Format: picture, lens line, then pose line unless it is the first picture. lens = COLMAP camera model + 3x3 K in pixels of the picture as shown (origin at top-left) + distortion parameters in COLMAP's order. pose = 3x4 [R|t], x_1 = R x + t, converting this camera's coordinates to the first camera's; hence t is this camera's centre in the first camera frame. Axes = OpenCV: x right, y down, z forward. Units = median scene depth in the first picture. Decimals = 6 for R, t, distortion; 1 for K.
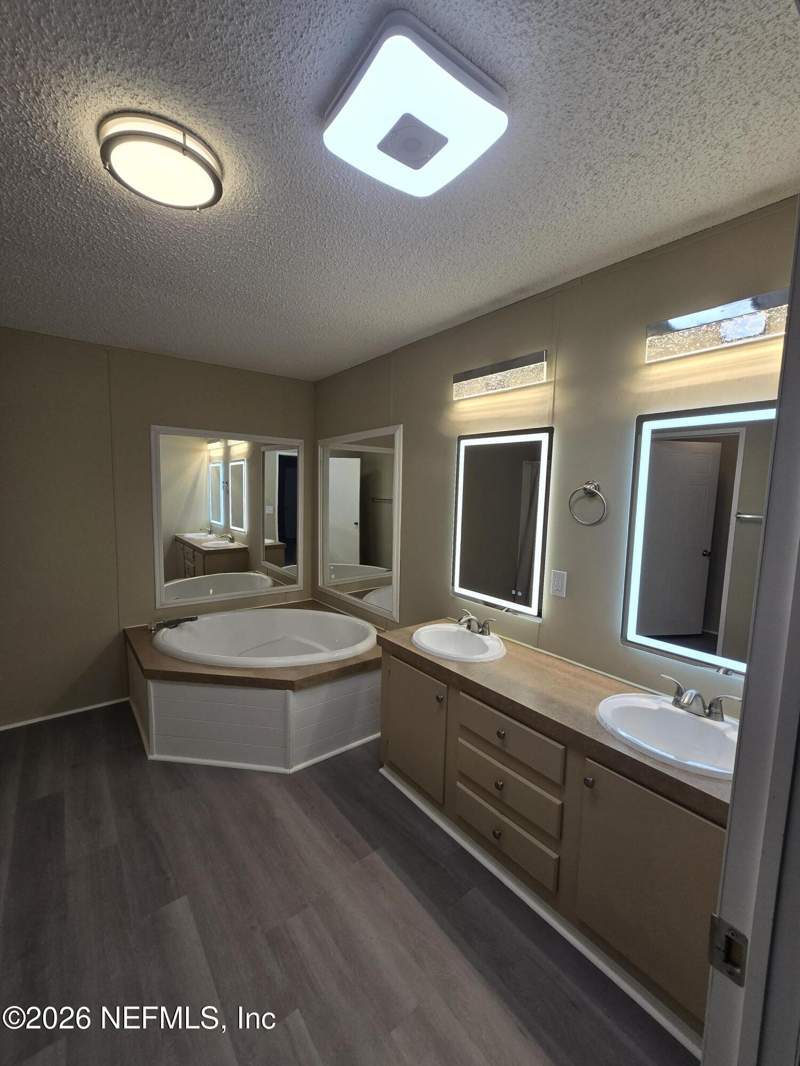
lens RADIAL K [[437.4, 0, 397.2], [0, 437.4, 528.5], [0, 0, 1]] dist [0.000720, 0.000712]
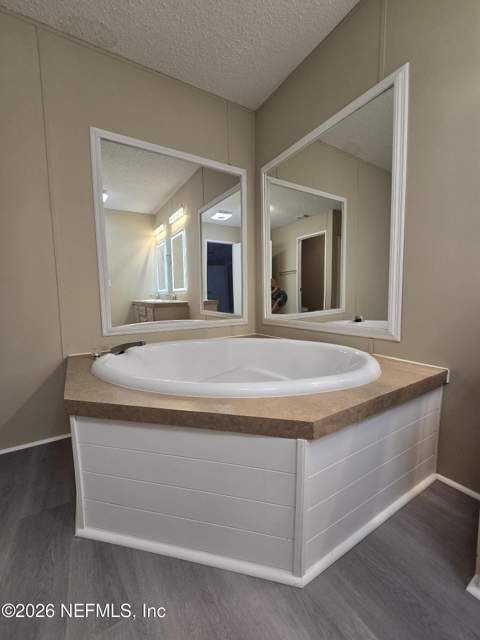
lens RADIAL K [[262.6, 0, 240.5], [0, 262.6, 322.7], [0, 0, 1]] dist [0.000720, 0.000712]
pose [[0.994489, -0.026508, -0.101435, -0.224706], [0.027561, 0.999580, 0.008991, 0.172739], [0.101154, -0.011738, 0.994802, 0.525683]]
